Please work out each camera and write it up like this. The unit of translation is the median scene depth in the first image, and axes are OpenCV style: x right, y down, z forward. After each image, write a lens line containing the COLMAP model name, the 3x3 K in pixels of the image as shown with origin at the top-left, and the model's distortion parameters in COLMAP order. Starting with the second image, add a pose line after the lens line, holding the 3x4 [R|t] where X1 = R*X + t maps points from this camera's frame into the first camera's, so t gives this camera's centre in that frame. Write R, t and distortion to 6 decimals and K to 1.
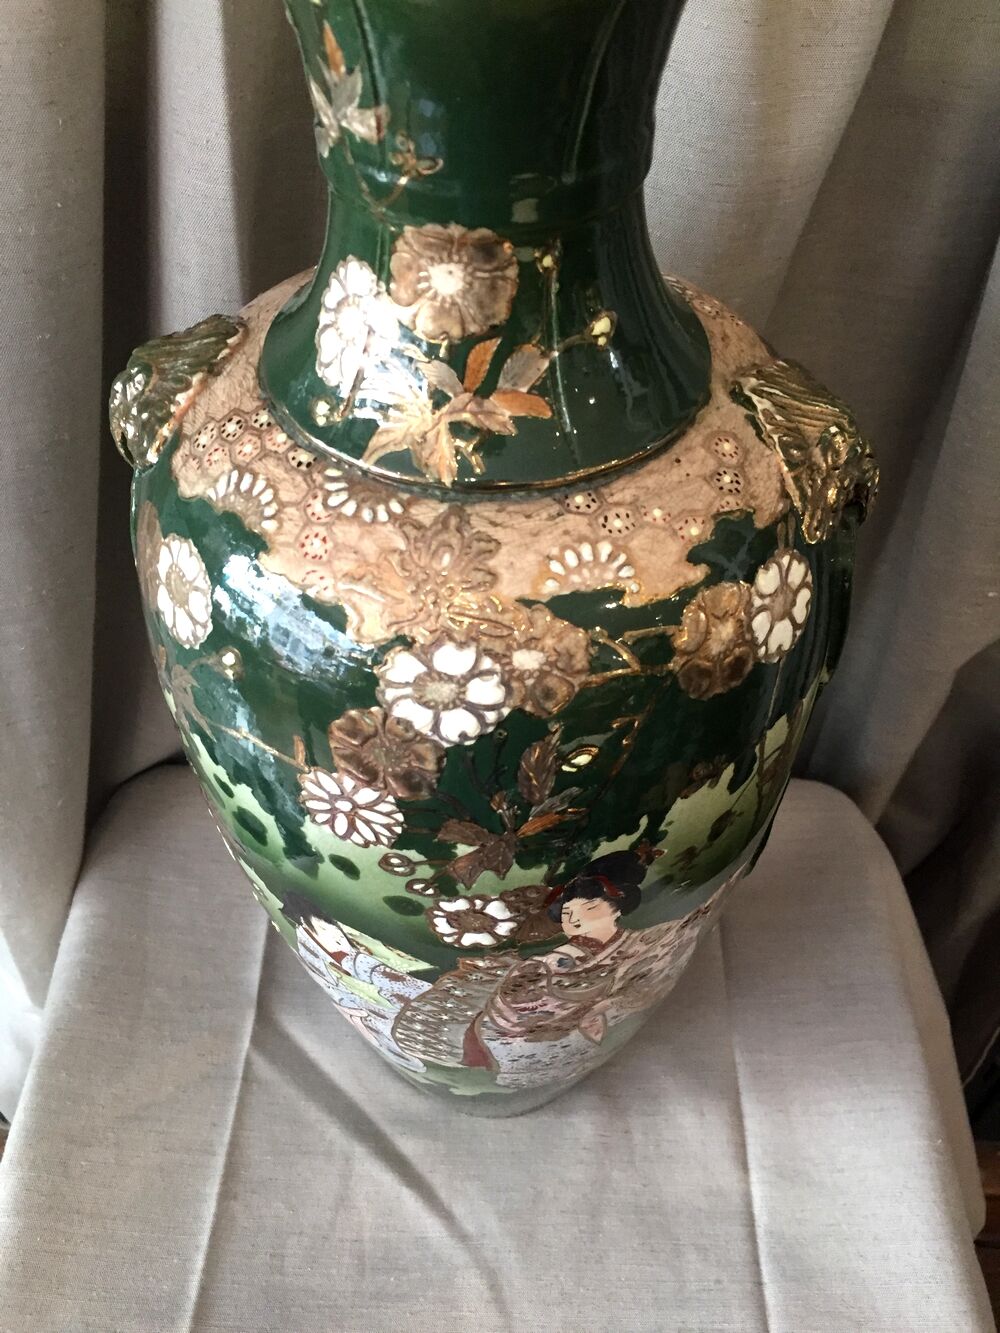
lens RADIAL K [[1156.7, 0, 500.0], [0, 1156.7, 666.5], [0, 0, 1]] dist [0.091639, -0.184819]
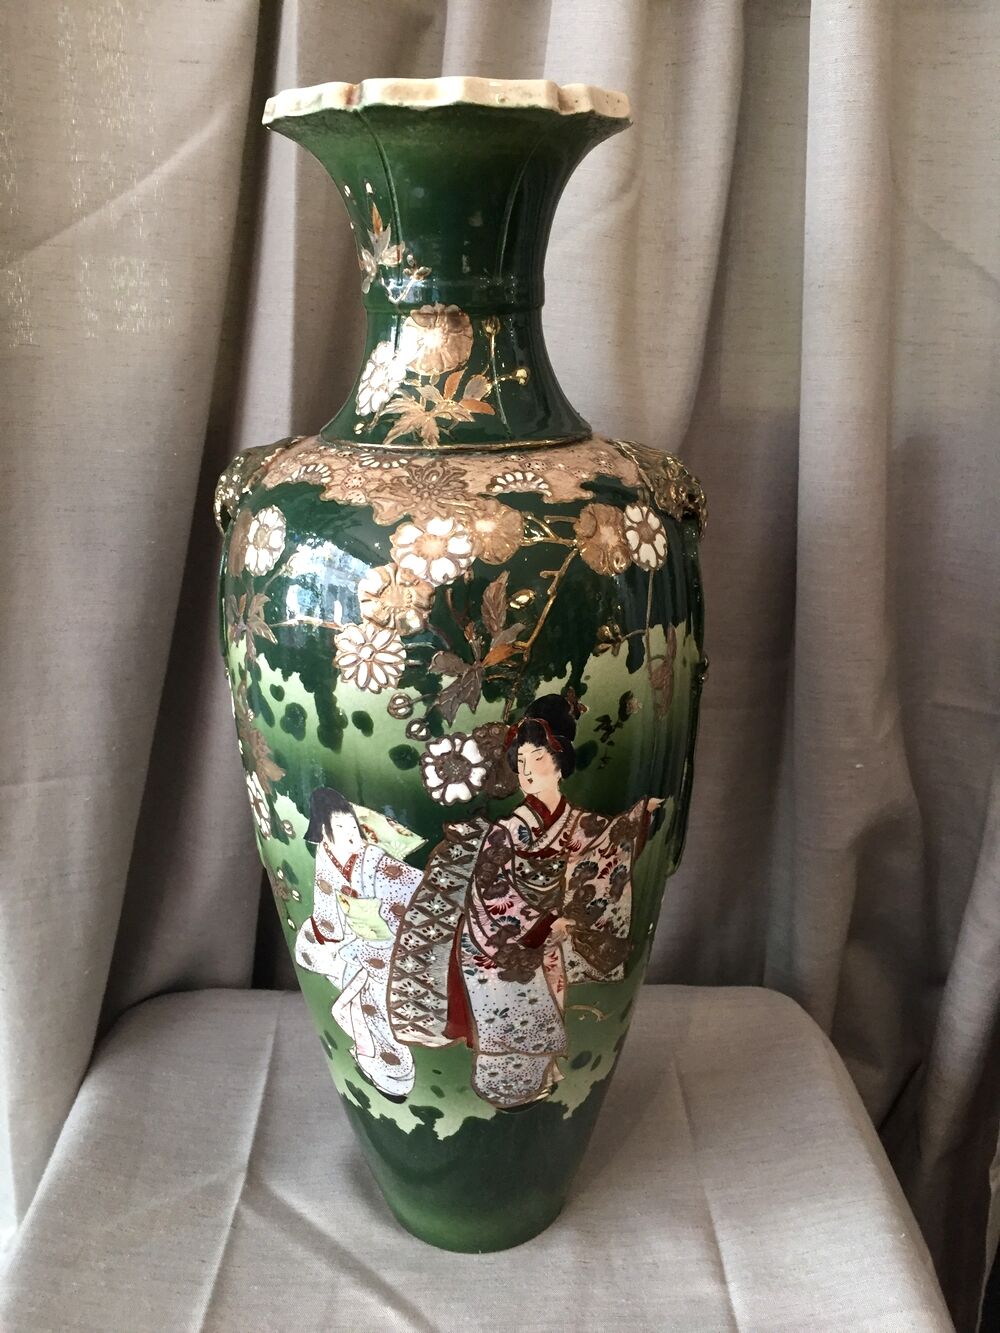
lens RADIAL K [[1156.7, 0, 500.0], [0, 1156.7, 666.5], [0, 0, 1]] dist [0.091639, -0.184819]
pose [[0.999221, -0.023455, 0.031751, -0.010518], [0.035973, 0.872226, -0.487779, 0.878196], [-0.016254, 0.488541, 0.872390, -0.291433]]
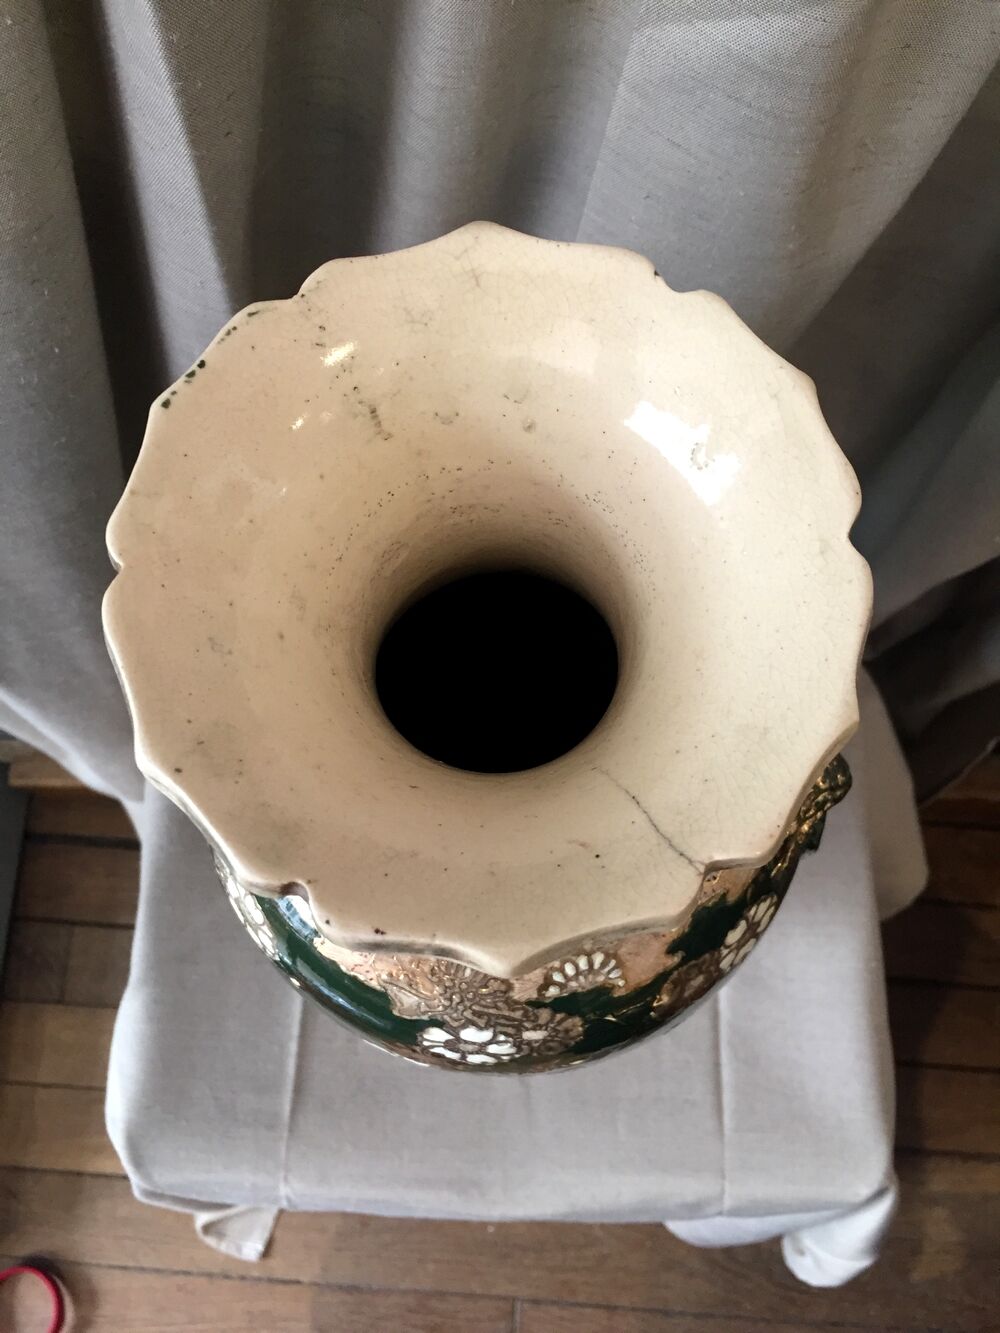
lens RADIAL K [[1156.7, 0, 500.0], [0, 1156.7, 666.5], [0, 0, 1]] dist [0.091639, -0.184819]
pose [[0.999689, 0.000438, -0.024953, 0.016549], [0.010856, 0.892675, 0.450571, -0.861405], [0.022472, -0.450702, 0.892392, 0.042411]]
